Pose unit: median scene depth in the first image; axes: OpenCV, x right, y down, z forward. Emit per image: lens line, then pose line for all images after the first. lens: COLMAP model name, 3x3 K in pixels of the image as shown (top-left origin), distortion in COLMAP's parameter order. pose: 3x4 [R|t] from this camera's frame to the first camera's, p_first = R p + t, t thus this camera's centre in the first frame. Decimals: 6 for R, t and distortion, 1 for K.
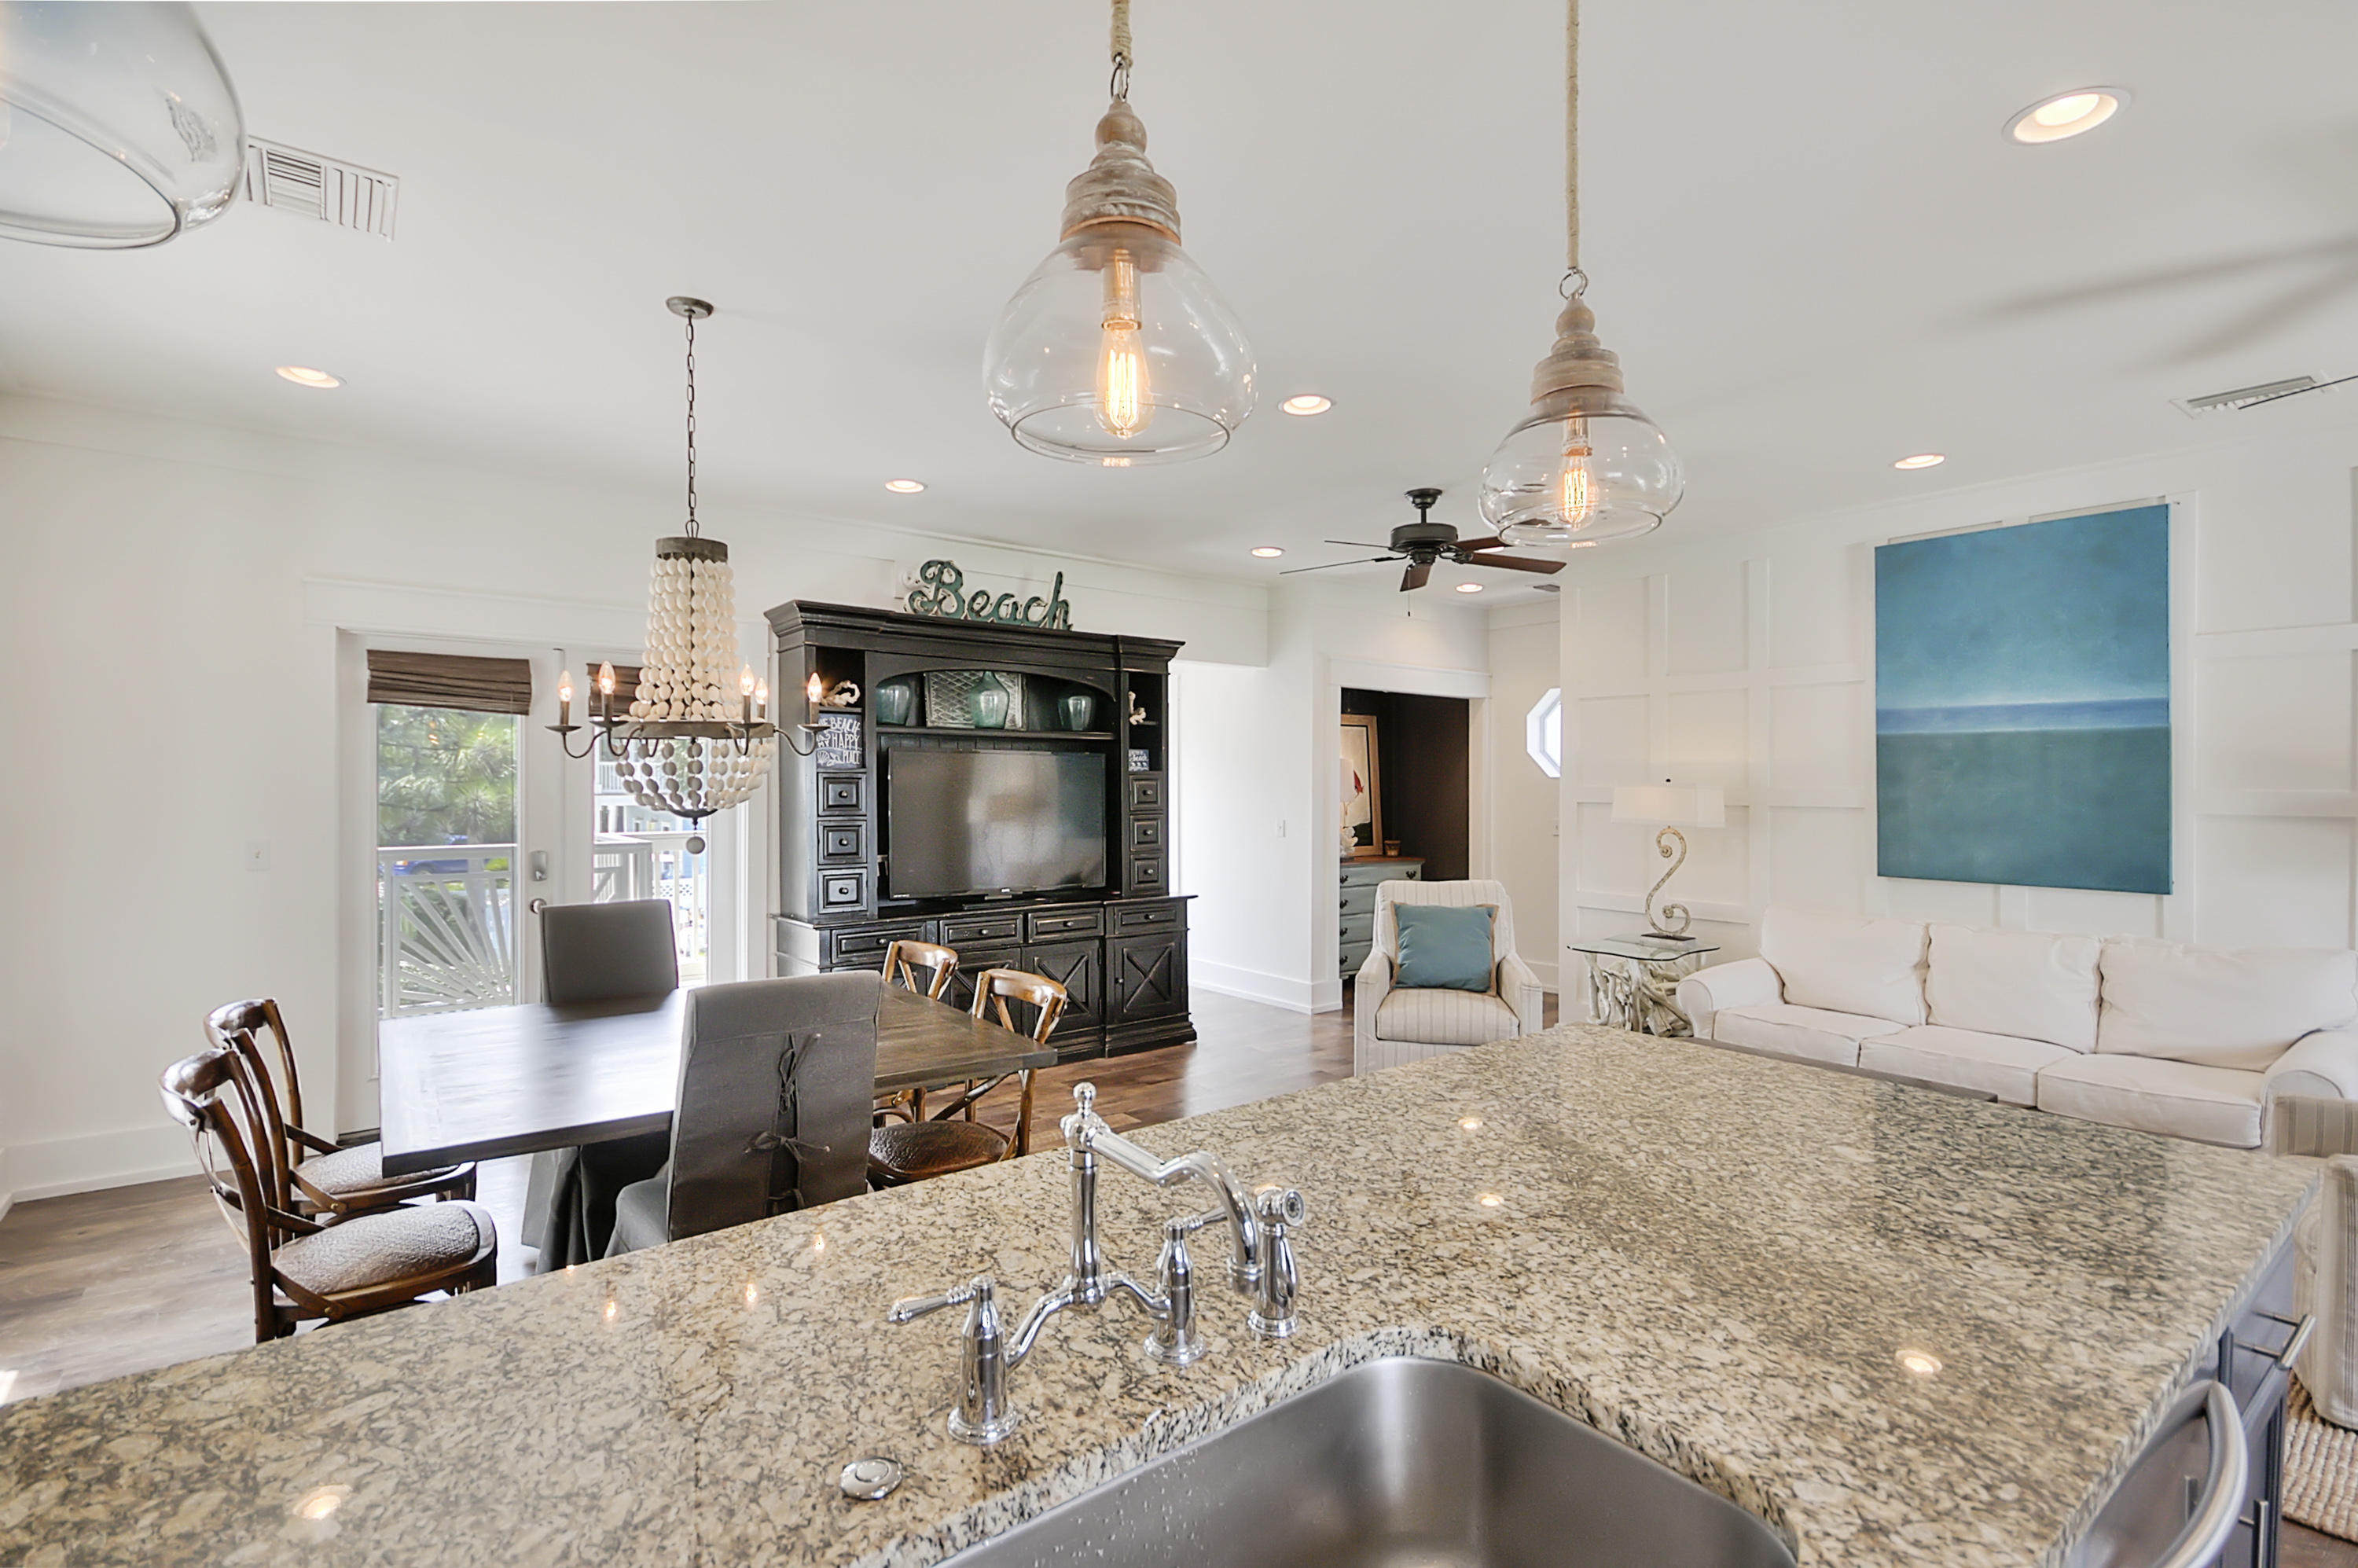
lens RADIAL K [[1098.7, 0, 1193.9], [0, 1098.7, 792.0], [0, 0, 1]] dist [-0.009881, -0.000733]
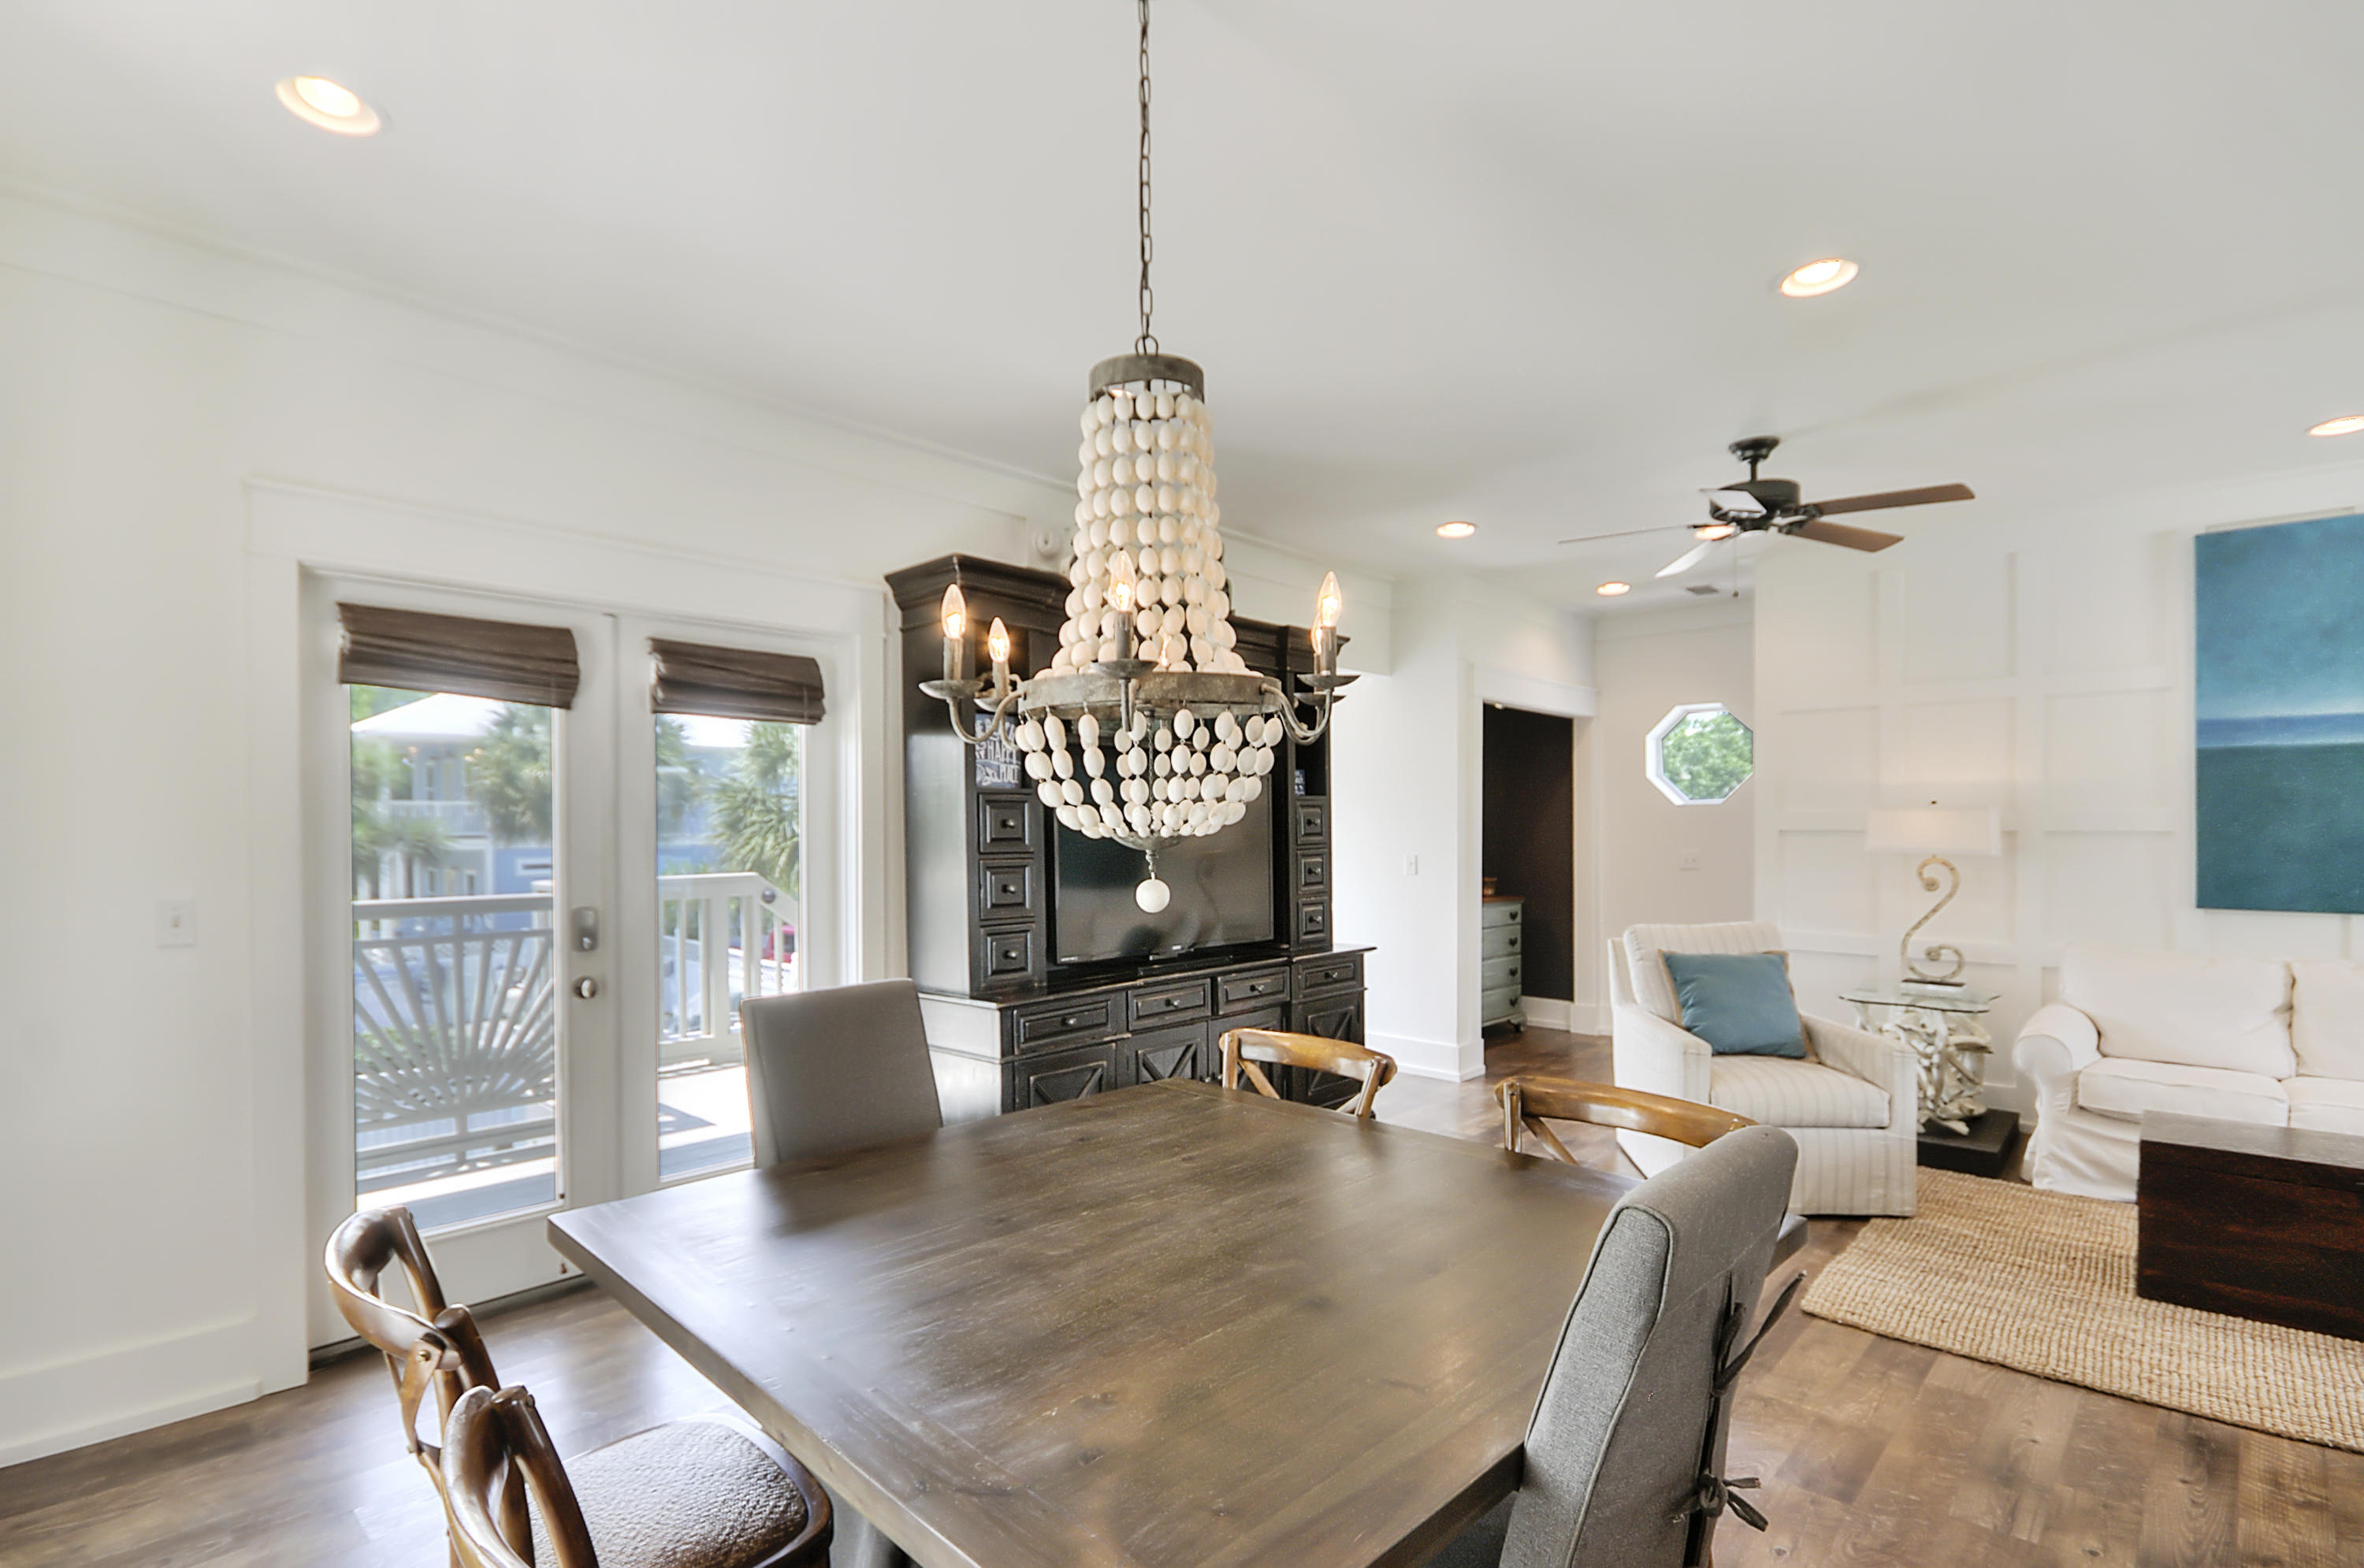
lens RADIAL K [[1101.5, 0, 1208.5], [0, 1101.5, 826.1], [0, 0, 1]] dist [-0.009881, -0.000733]
pose [[0.990602, -0.007694, 0.136560, -0.282705], [0.008242, 0.999960, -0.003448, 0.007179], [-0.136528, 0.004541, 0.990626, 0.245571]]
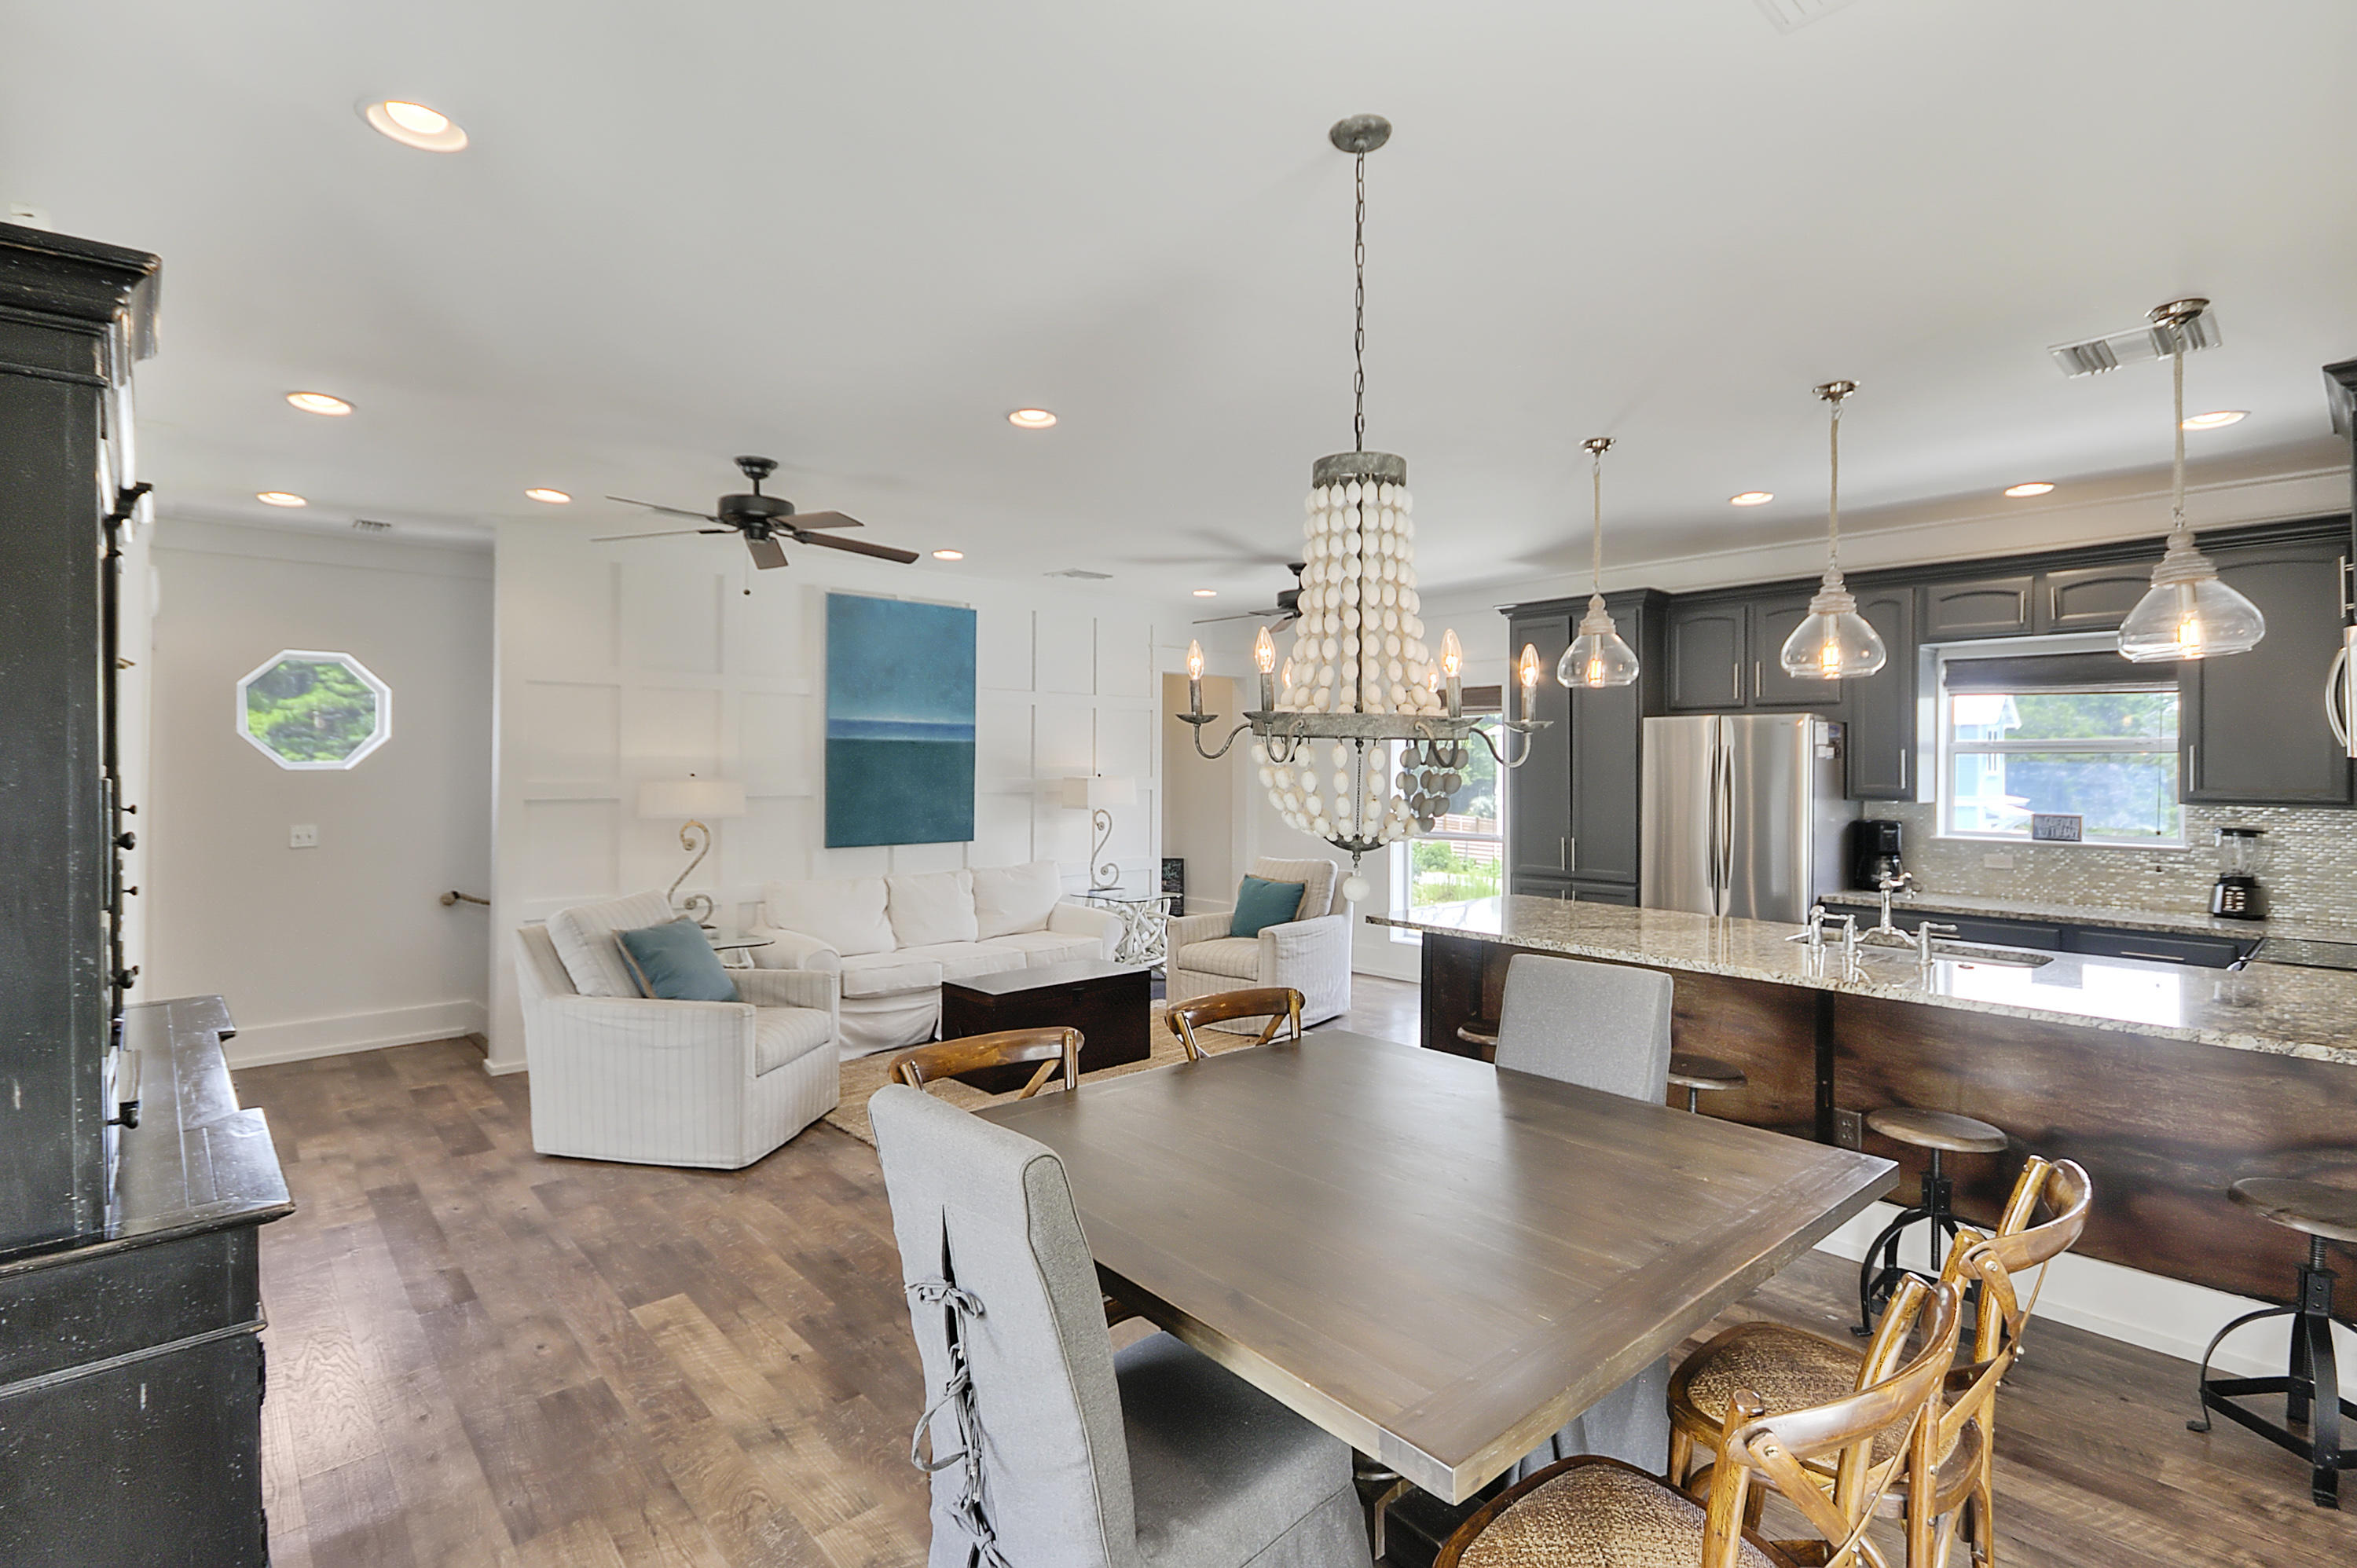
lens RADIAL K [[1098.2, 0, 1165.8], [0, 1098.2, 774.6], [0, 0, 1]] dist [-0.009881, -0.000733]
pose [[-0.083847, -0.010798, 0.996420, -0.700490], [0.005560, 0.999921, 0.011304, -0.022528], [-0.996463, 0.006488, -0.083780, 0.719944]]
